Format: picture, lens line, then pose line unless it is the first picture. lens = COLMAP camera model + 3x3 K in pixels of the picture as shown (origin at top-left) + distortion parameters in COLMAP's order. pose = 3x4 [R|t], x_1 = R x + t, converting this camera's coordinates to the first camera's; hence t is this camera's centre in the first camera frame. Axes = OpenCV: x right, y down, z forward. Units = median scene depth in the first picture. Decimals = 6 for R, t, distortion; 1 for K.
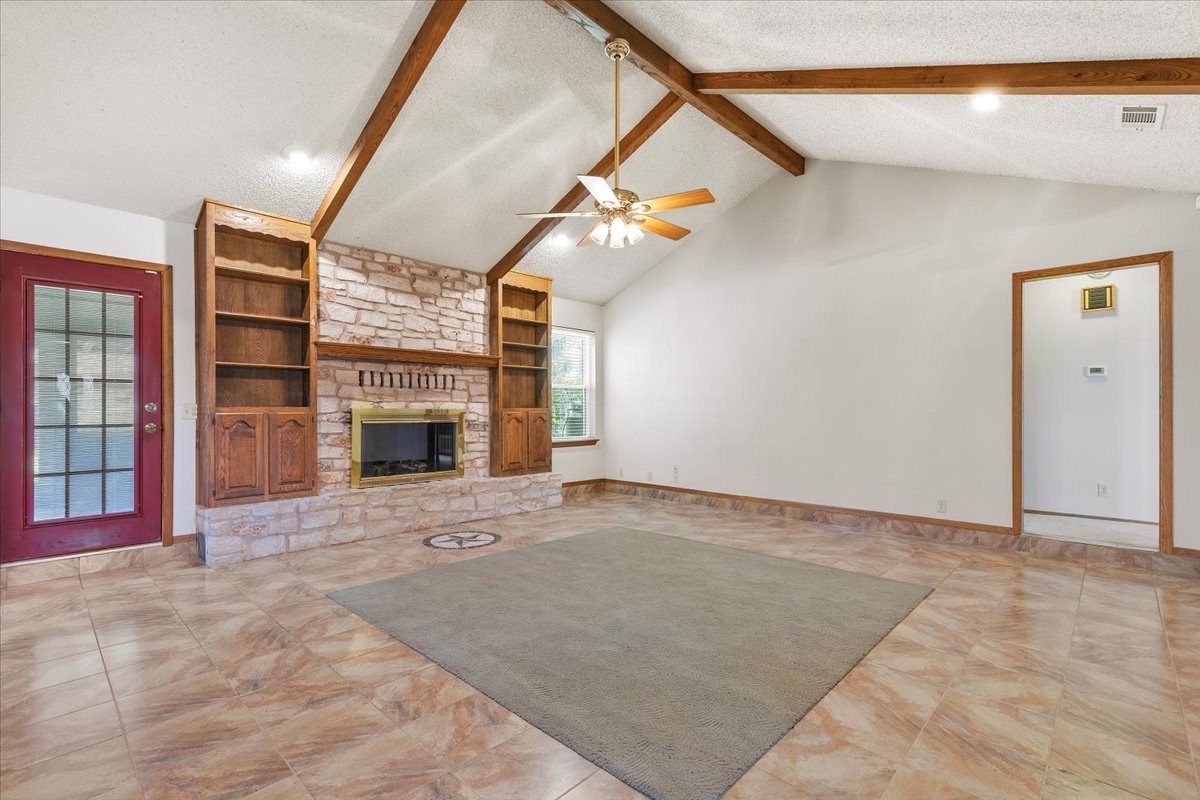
lens RADIAL K [[545.0, 0, 605.1], [0, 545.0, 404.9], [0, 0, 1]] dist [0.008150, -0.001310]
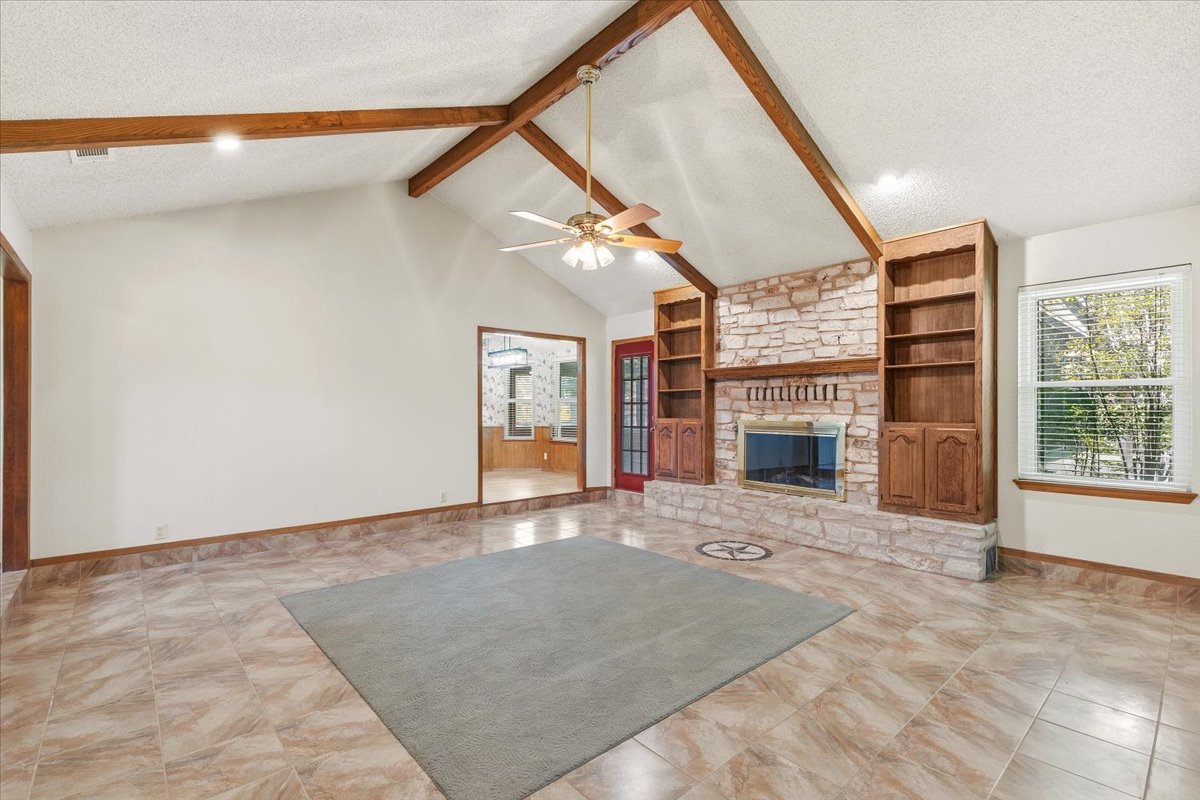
lens RADIAL K [[545.0, 0, 603.1], [0, 545.0, 401.7], [0, 0, 1]] dist [0.008150, -0.001310]
pose [[-0.090130, -0.012290, -0.995854, 0.718520], [0.010100, 0.999861, -0.013253, -0.019813], [0.995879, -0.011253, -0.089994, 0.776158]]
